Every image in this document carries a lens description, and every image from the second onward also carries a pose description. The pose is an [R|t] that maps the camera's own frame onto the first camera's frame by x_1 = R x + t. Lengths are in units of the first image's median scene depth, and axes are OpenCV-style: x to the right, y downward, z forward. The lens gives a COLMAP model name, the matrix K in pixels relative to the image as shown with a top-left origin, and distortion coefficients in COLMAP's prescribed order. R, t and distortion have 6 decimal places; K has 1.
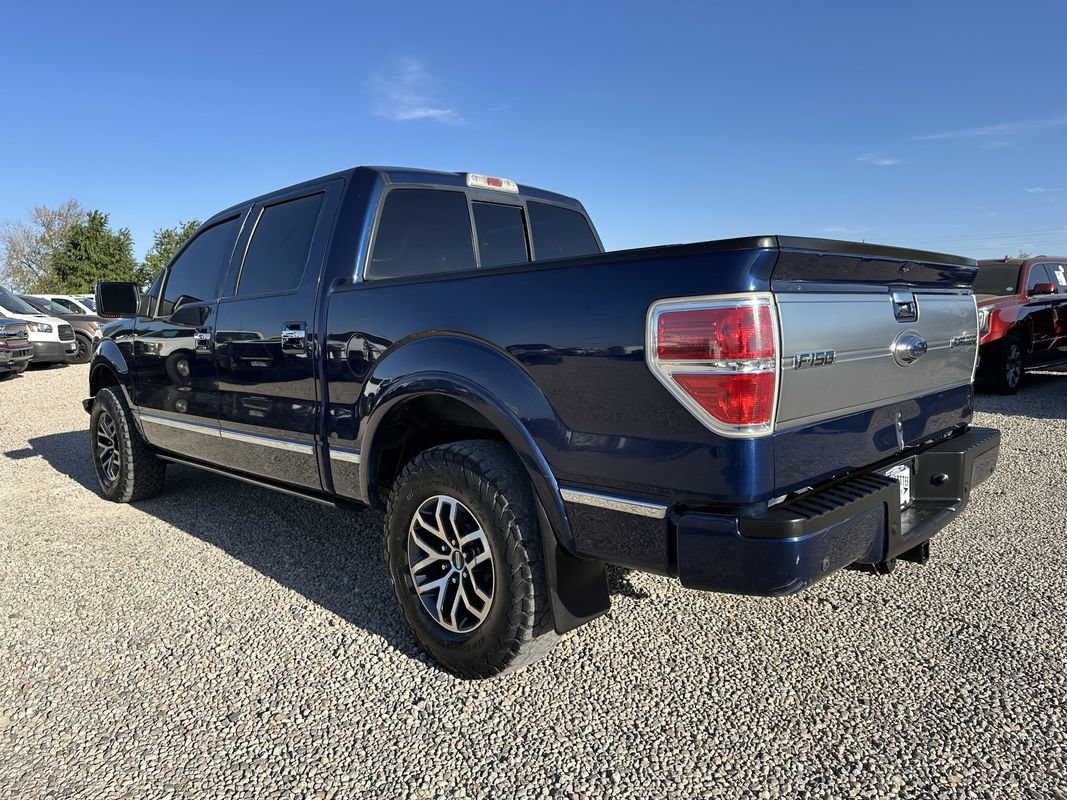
lens RADIAL K [[779.9, 0, 542.5], [0, 779.9, 389.4], [0, 0, 1]] dist [0.049476, -0.051099]
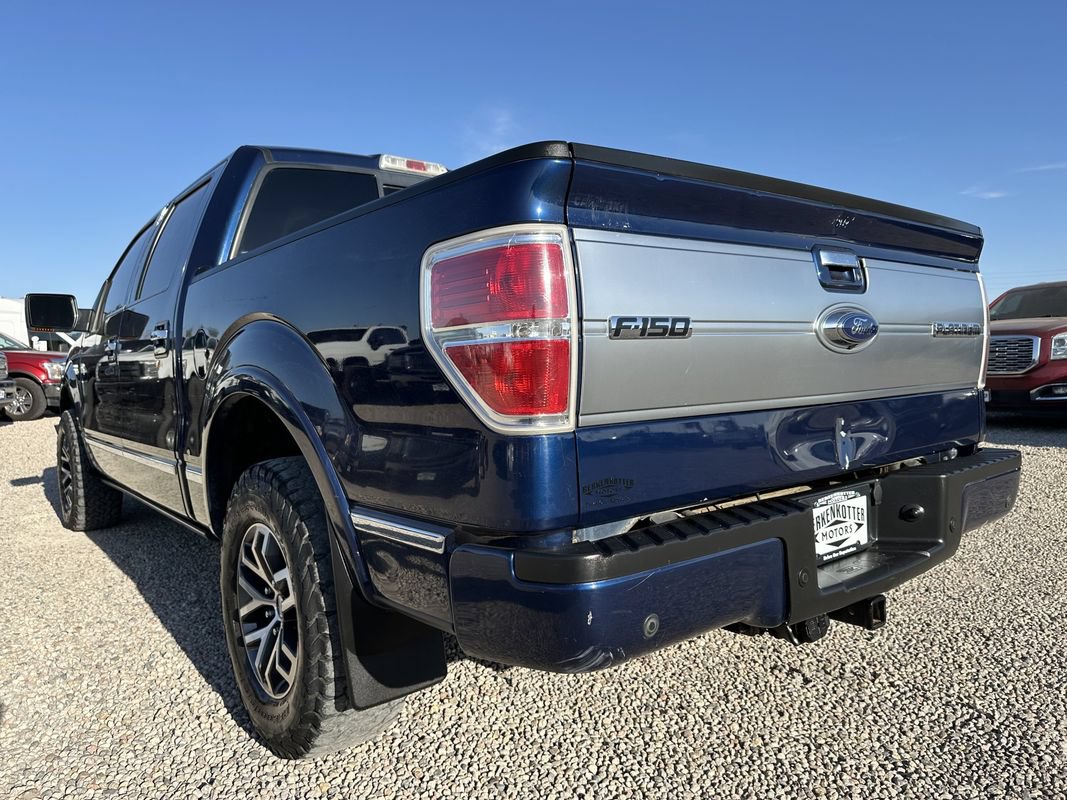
lens RADIAL K [[779.9, 0, 534.9], [0, 779.9, 400.1], [0, 0, 1]] dist [0.049476, -0.051099]
pose [[0.992800, 0.000580, -0.119780, 0.237049], [-0.005327, 0.999212, -0.039321, 0.038927], [0.119663, 0.039676, 0.992021, 0.223879]]
